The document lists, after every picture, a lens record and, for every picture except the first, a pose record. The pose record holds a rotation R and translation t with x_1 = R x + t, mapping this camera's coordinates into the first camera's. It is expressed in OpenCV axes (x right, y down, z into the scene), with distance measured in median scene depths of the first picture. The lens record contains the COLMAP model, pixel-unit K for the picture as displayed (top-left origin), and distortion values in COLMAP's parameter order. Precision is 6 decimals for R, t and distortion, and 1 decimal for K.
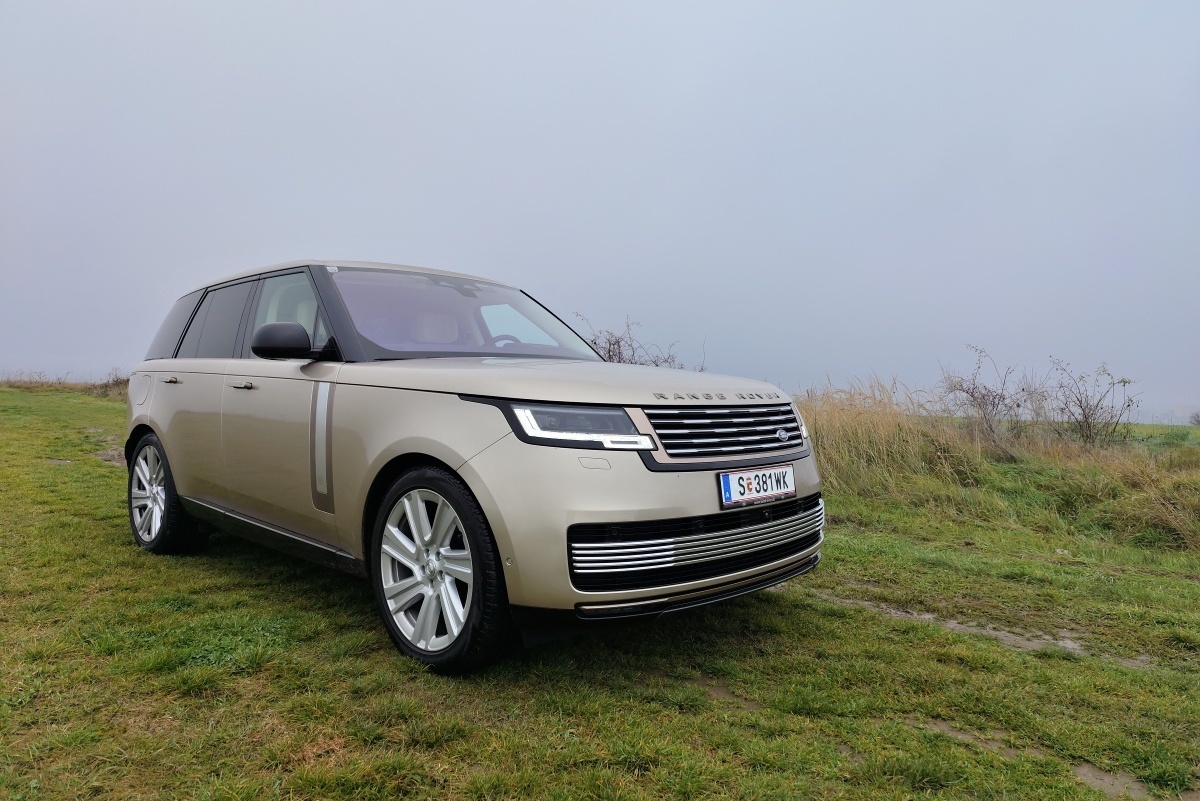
lens RADIAL K [[789.5, 0, 604.2], [0, 789.5, 386.3], [0, 0, 1]] dist [0.038051, -0.002036]
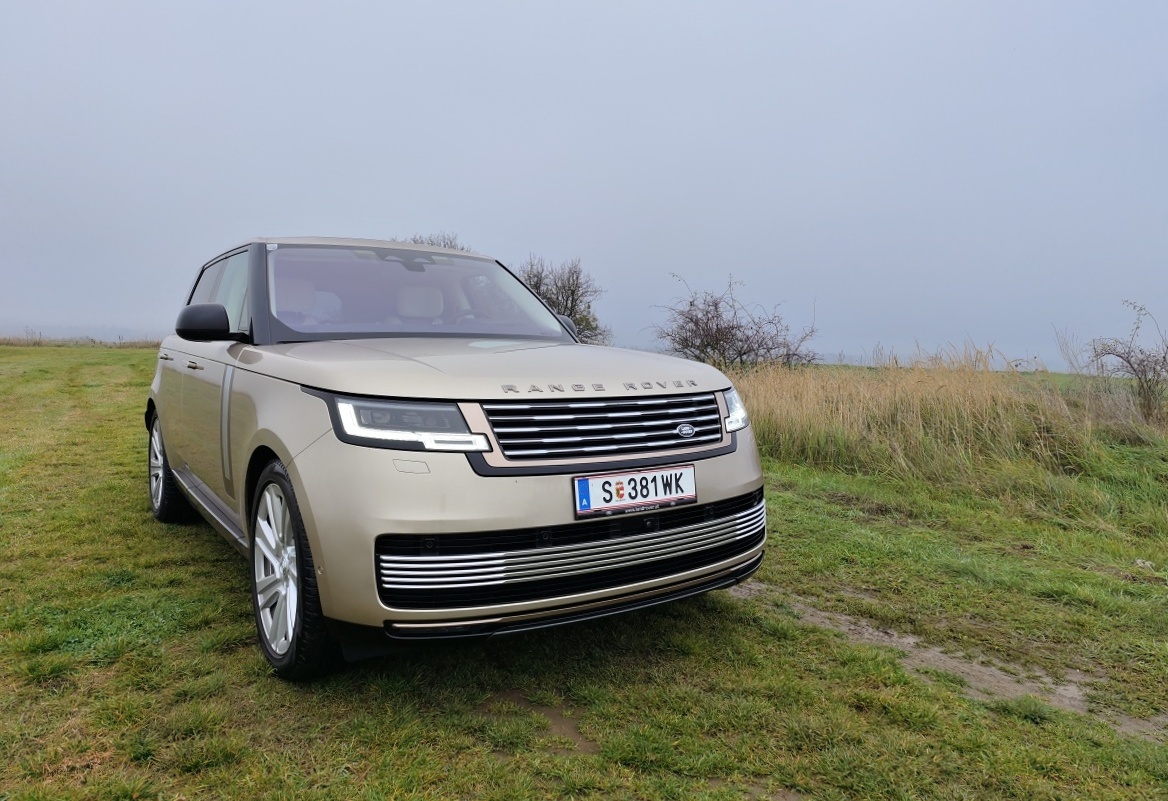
lens RADIAL K [[790.4, 0, 578.0], [0, 790.4, 380.3], [0, 0, 1]] dist [0.057932, -0.038257]
pose [[0.978567, 0.006884, -0.205812, 0.315914], [0.002260, 0.999022, 0.044163, -0.034699], [0.205915, -0.043682, 0.977595, 0.144547]]
